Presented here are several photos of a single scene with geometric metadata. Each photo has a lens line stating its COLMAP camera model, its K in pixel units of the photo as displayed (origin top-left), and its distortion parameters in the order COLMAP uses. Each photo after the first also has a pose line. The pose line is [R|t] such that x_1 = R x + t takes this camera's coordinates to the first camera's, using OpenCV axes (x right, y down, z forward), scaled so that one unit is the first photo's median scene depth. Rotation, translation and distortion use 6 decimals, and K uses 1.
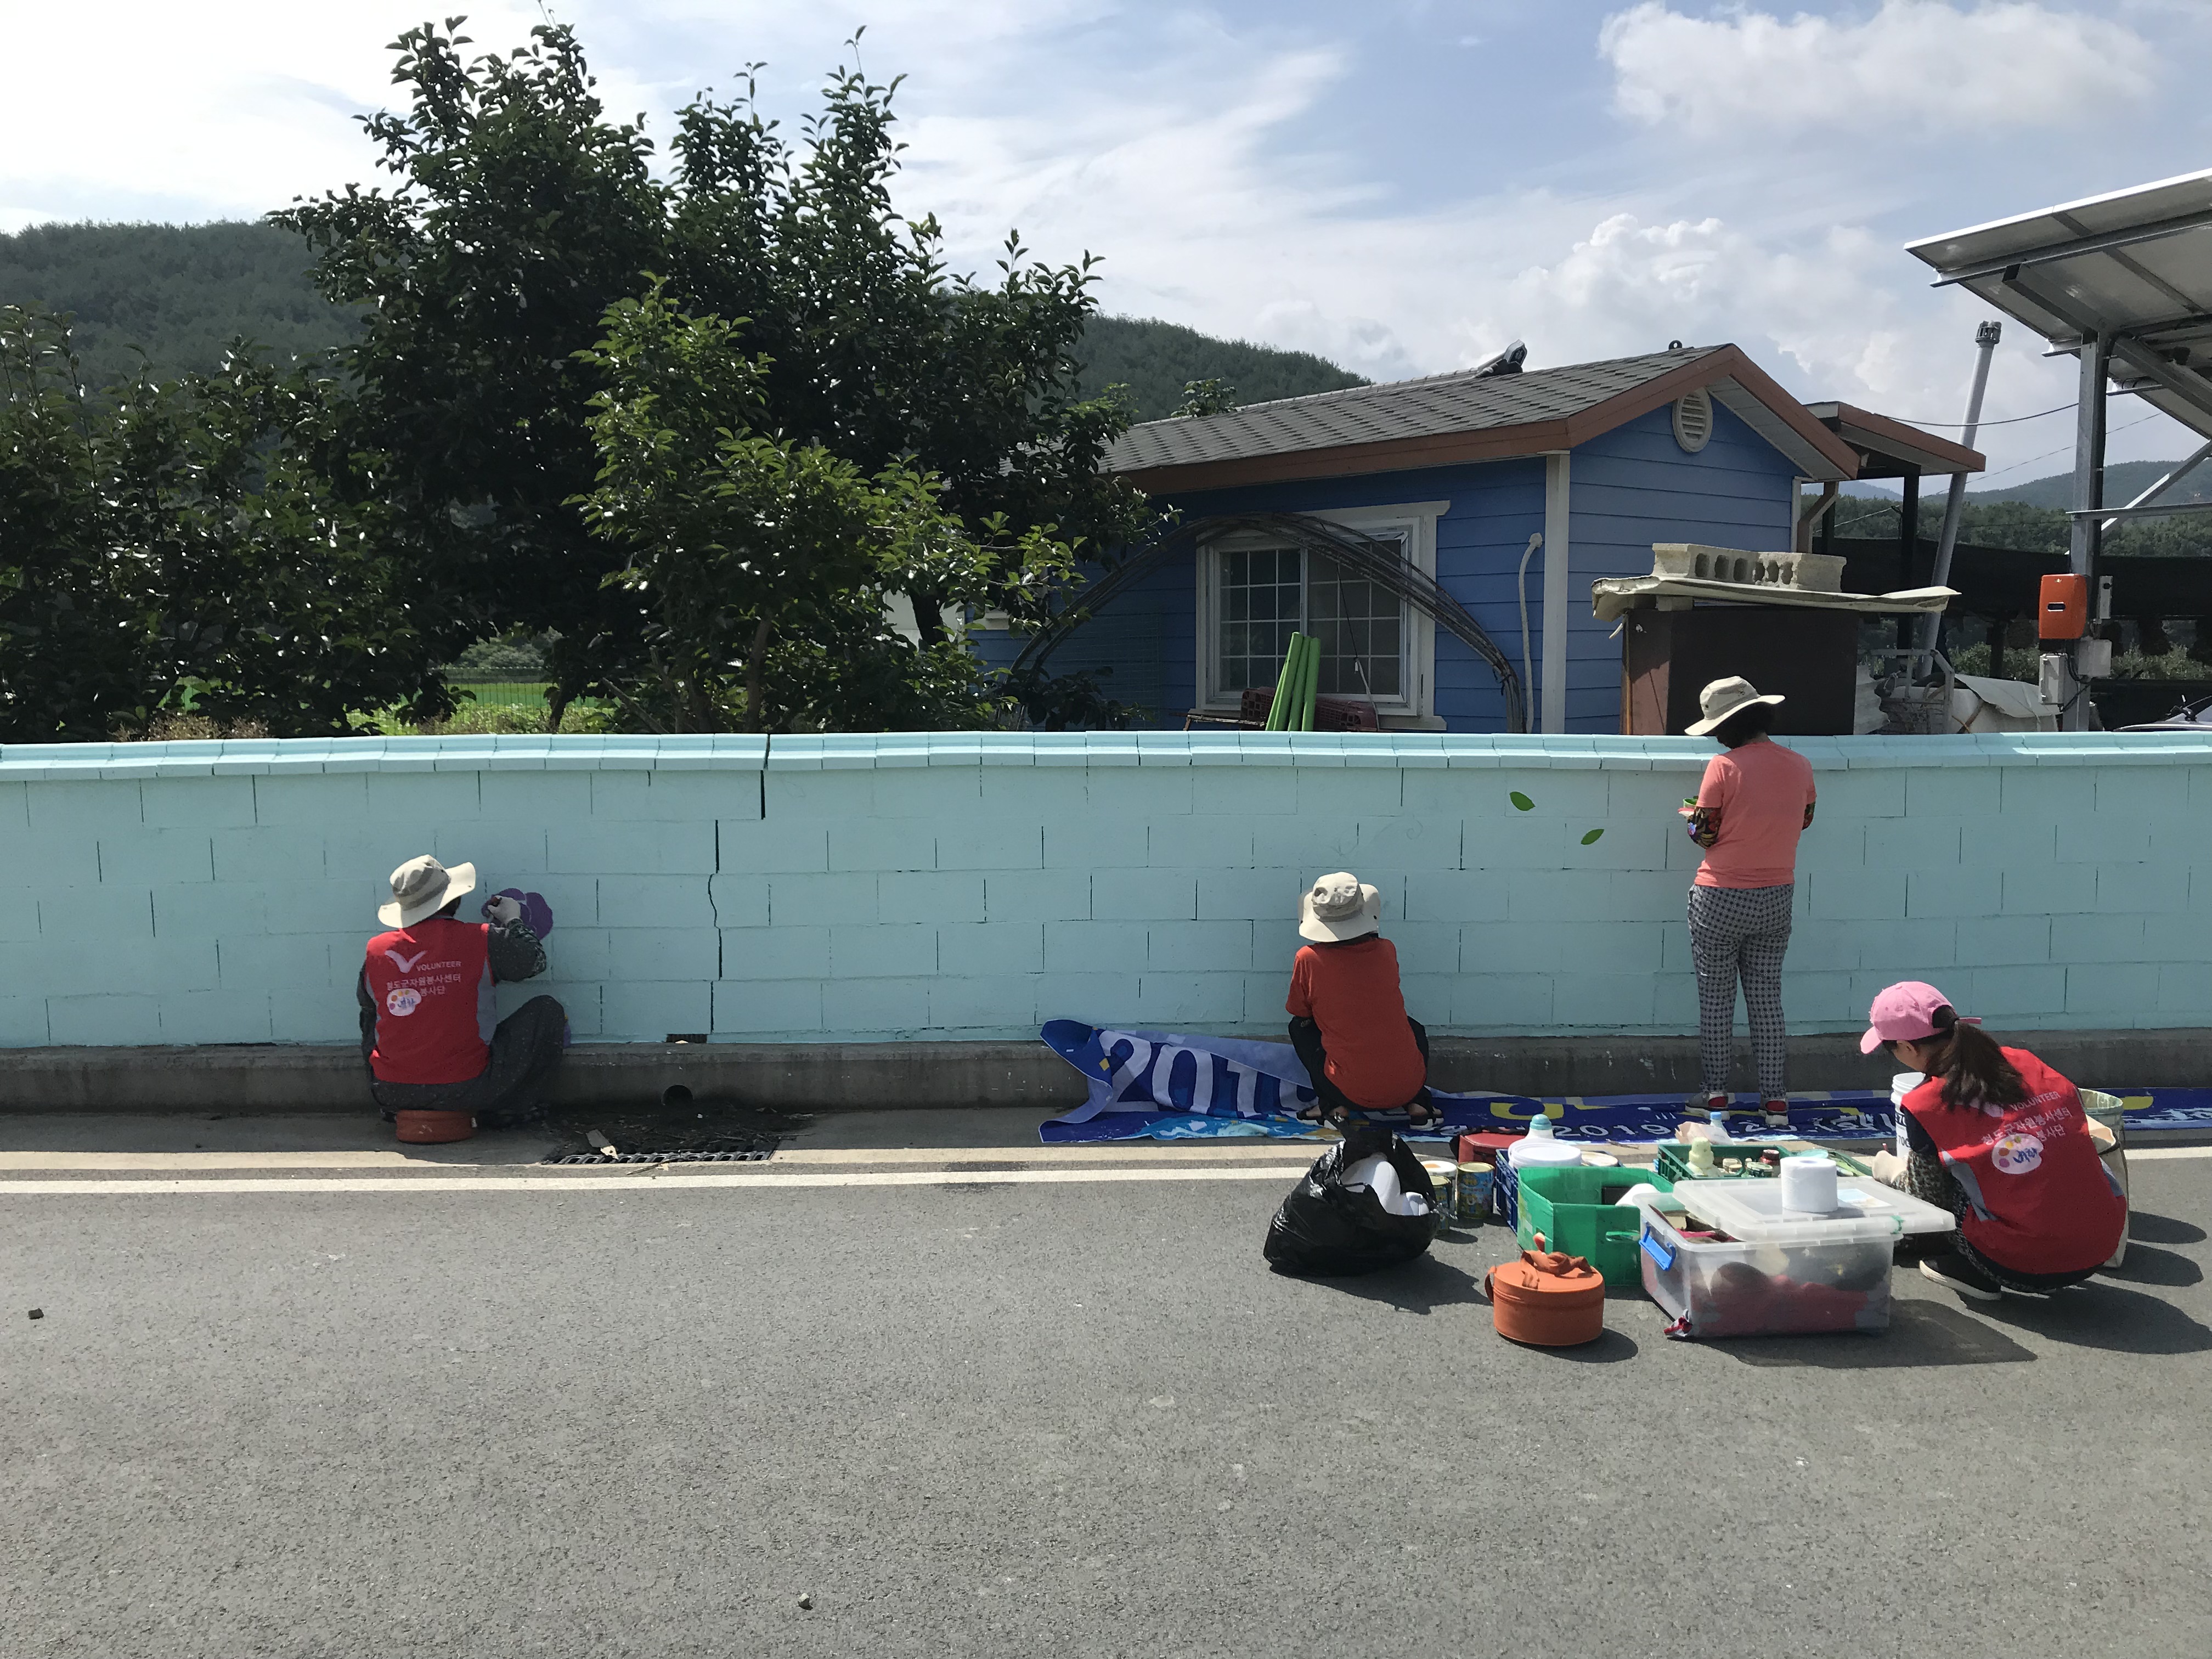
lens RADIAL K [[1851.7, 0, 1081.1], [0, 1851.7, 828.6], [0, 0, 1]] dist [-0.009387, 0.042498]
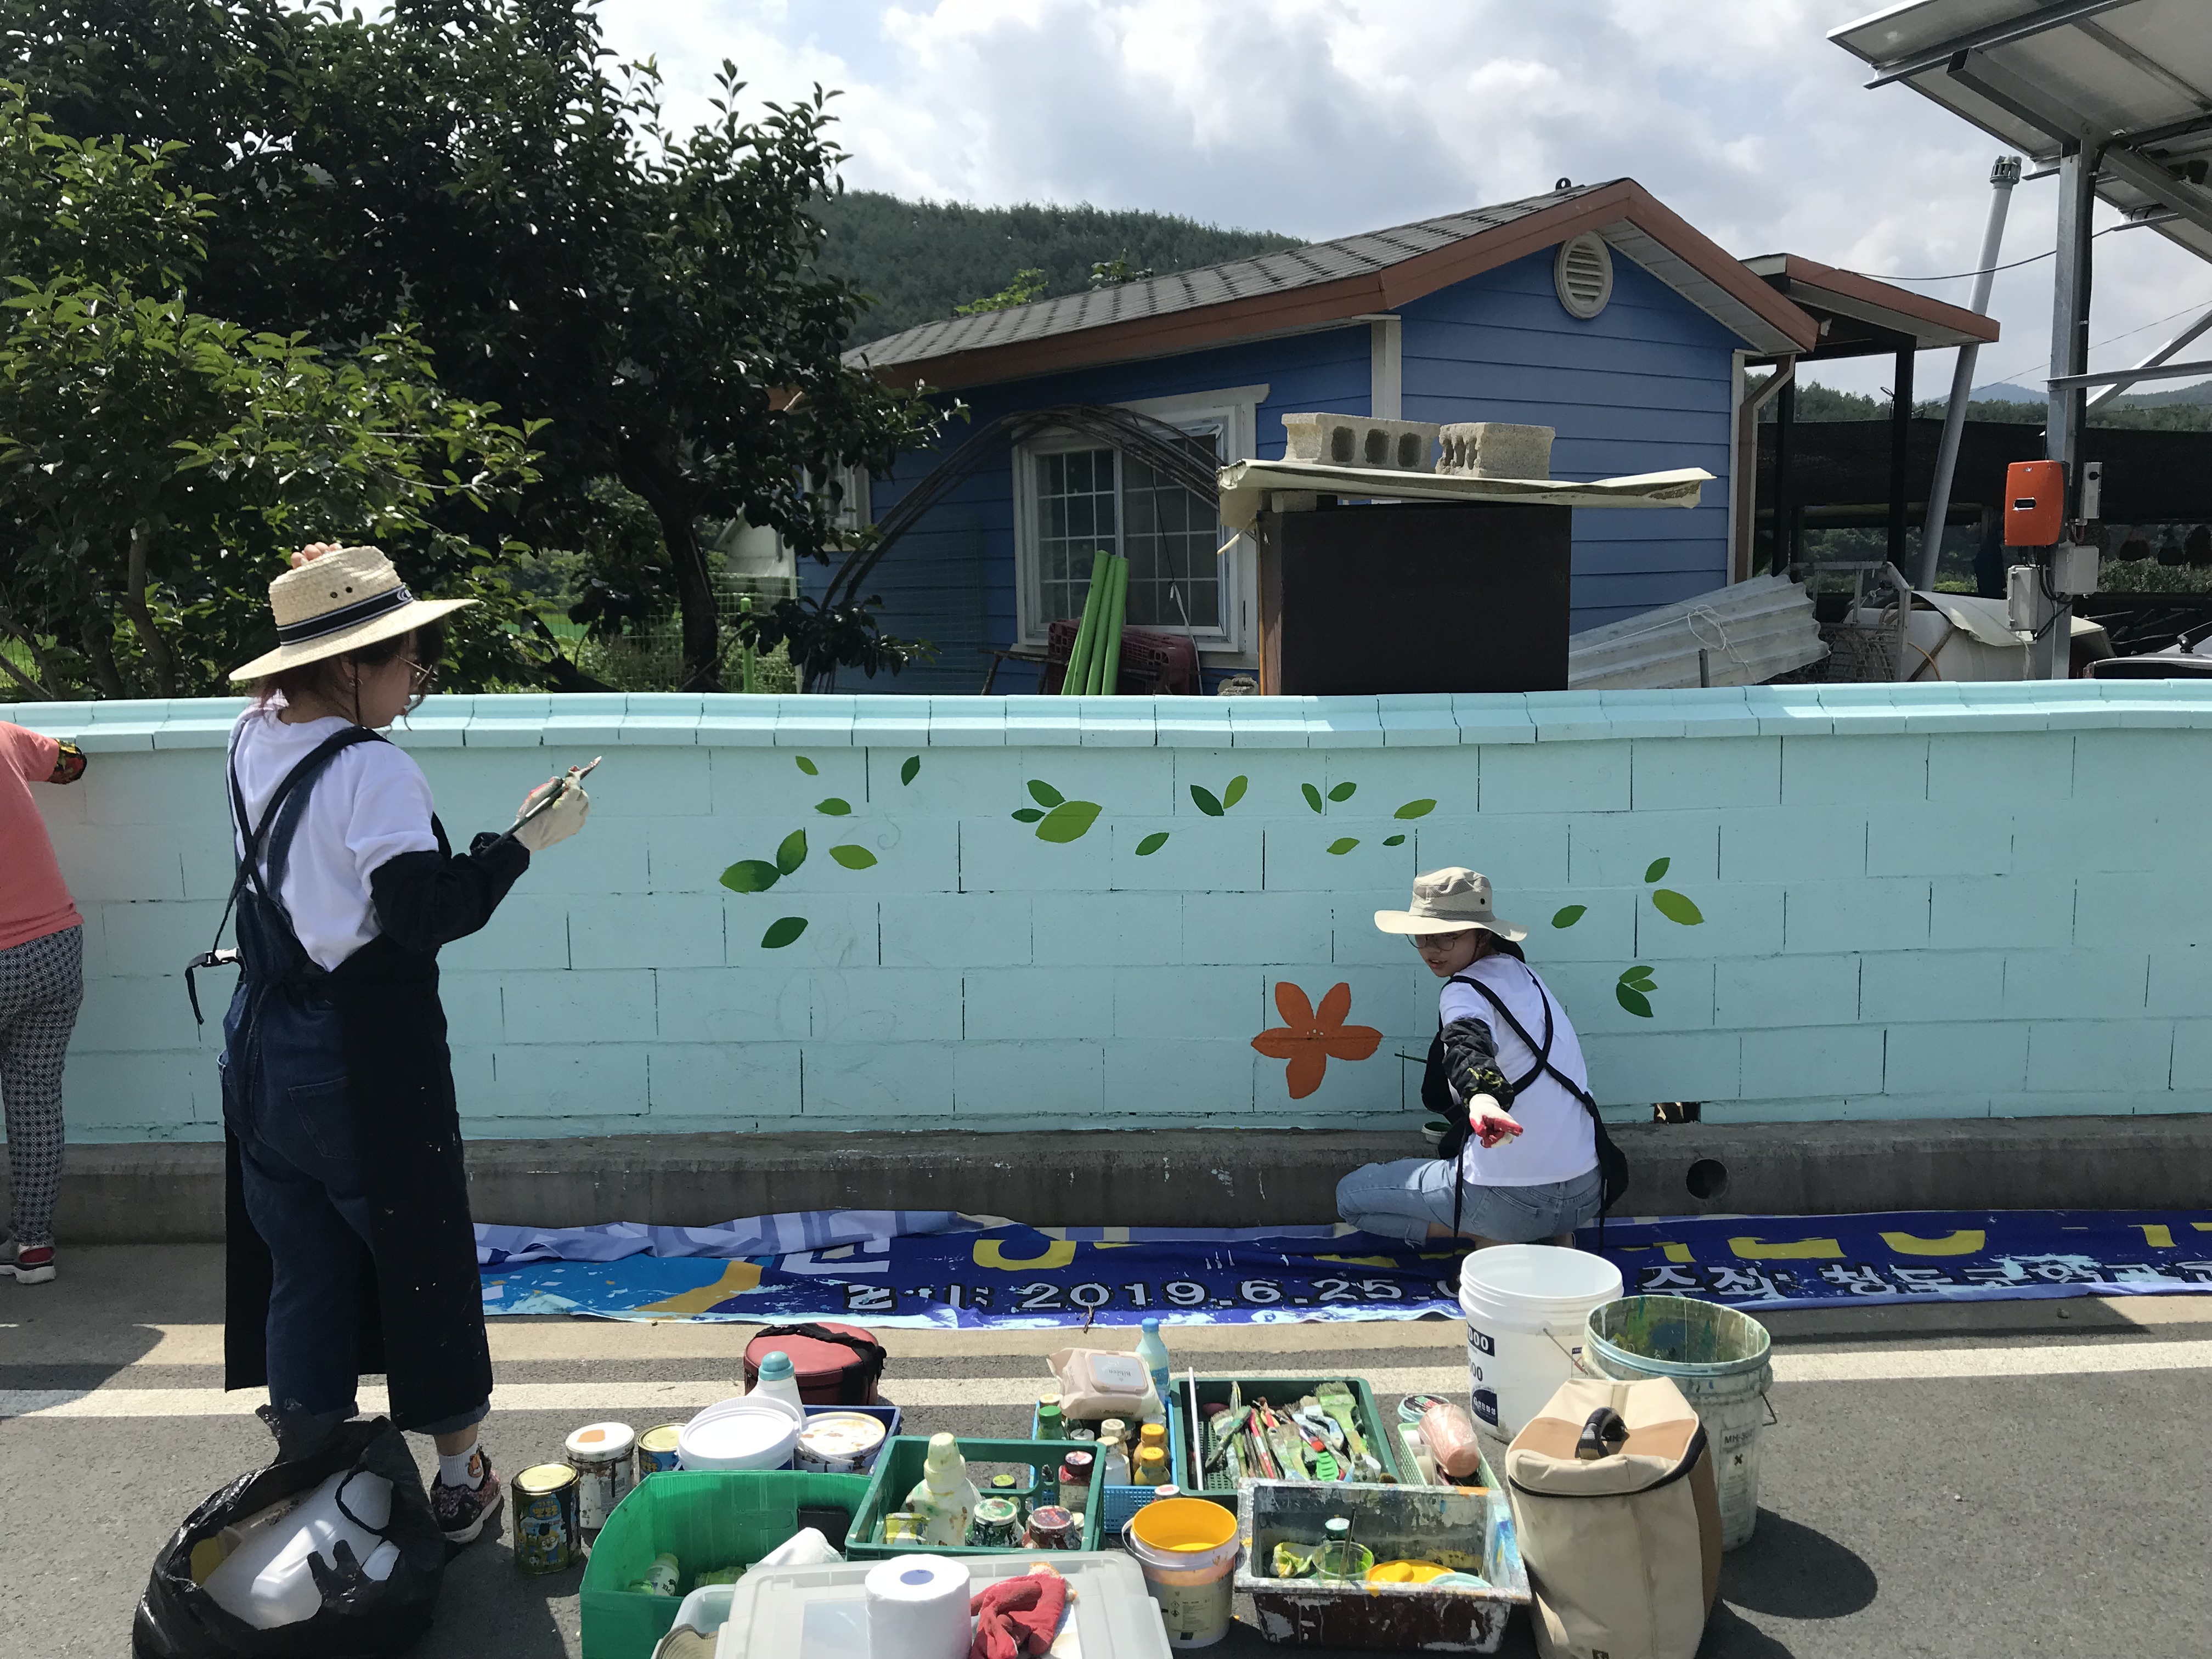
lens RADIAL K [[1805.6, 0, 1097.5], [0, 1805.6, 818.9], [0, 0, 1]] dist [0.012087, -0.010178]
pose [[0.997161, -0.001627, -0.075275, 0.185900], [0.004623, 0.999204, 0.039634, -0.019060], [0.075151, -0.039870, 0.996375, 0.201765]]
